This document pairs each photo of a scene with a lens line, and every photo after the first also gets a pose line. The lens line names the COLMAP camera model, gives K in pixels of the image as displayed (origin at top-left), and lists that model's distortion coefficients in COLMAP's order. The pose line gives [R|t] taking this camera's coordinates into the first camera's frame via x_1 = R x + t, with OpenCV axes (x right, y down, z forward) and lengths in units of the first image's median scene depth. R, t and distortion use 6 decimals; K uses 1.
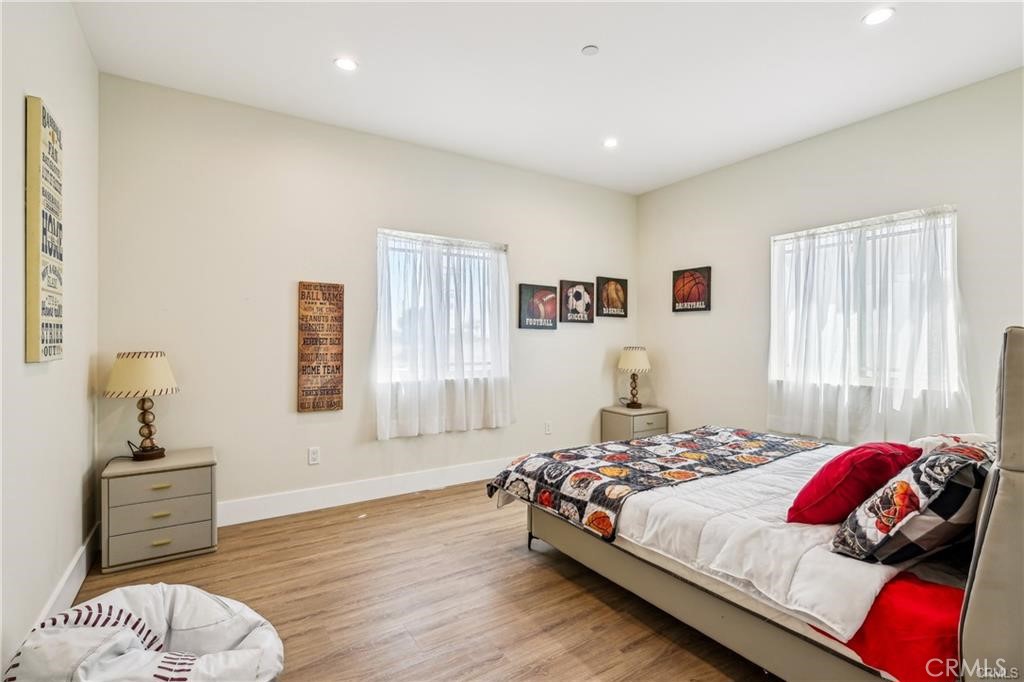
lens RADIAL K [[488.2, 0, 521.2], [0, 488.2, 341.4], [0, 0, 1]] dist [0.001355, -0.000959]
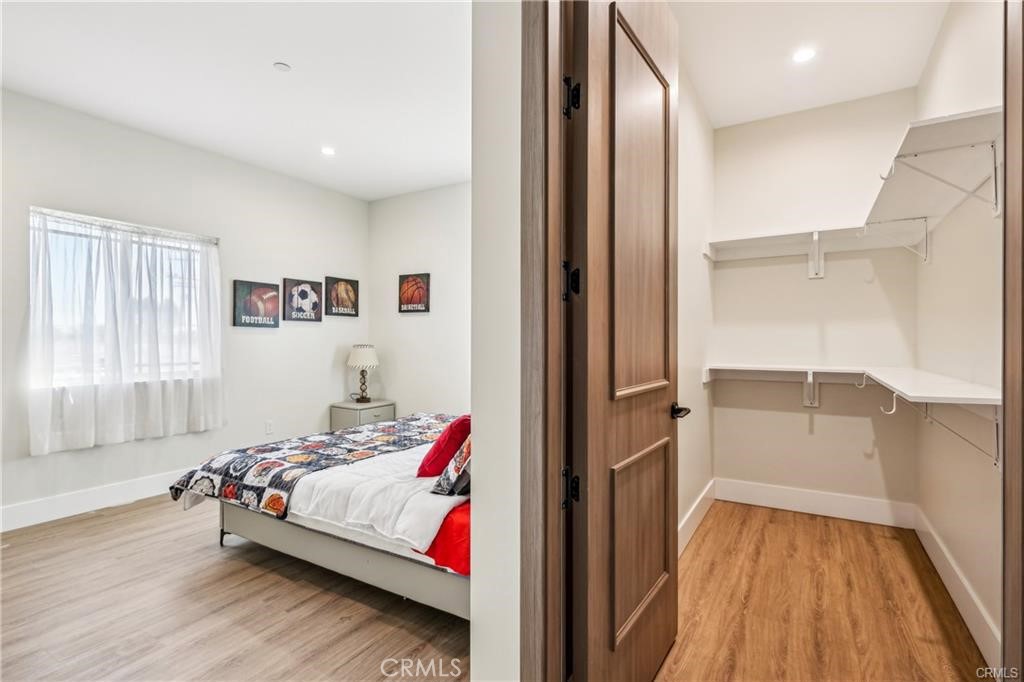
lens RADIAL K [[488.2, 0, 521.2], [0, 488.2, 341.4], [0, 0, 1]] dist [0.001355, -0.000959]
pose [[0.900247, -0.002567, 0.435372, 0.134559], [0.000616, 0.999989, 0.004623, -0.001198], [-0.435379, -0.003893, 0.900239, -0.174559]]
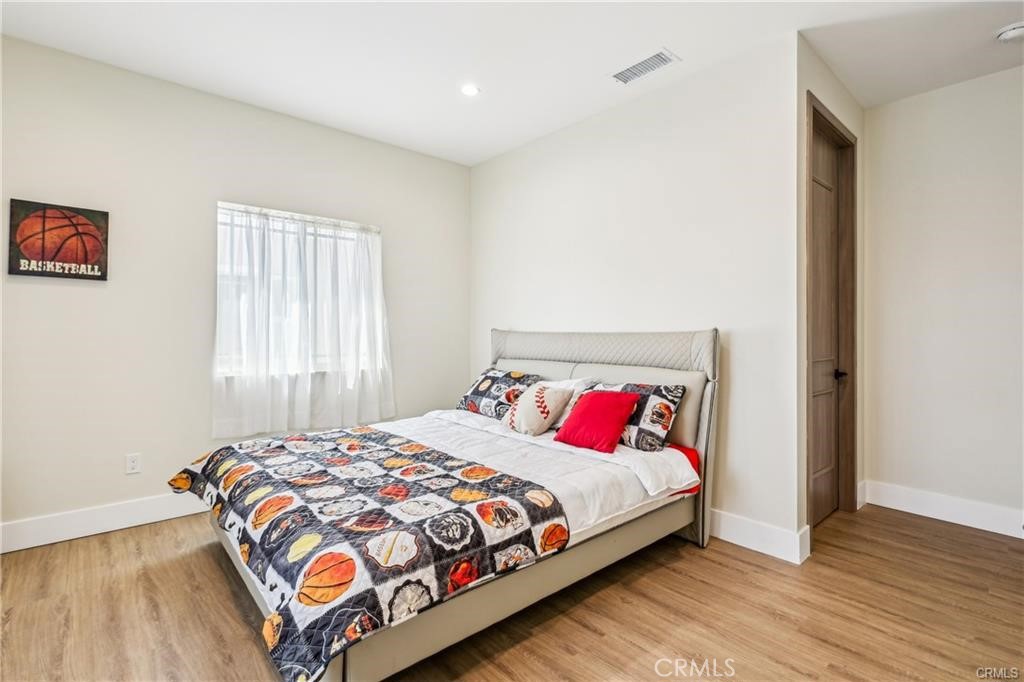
lens RADIAL K [[491.7, 0, 513.2], [0, 491.7, 331.9], [0, 0, 1]] dist [0.001095, 0.000364]
pose [[-0.149171, -0.001893, 0.988810, -0.516722], [-0.004763, 0.999988, 0.001196, -0.000059], [-0.988800, -0.004531, -0.149178, 0.886095]]
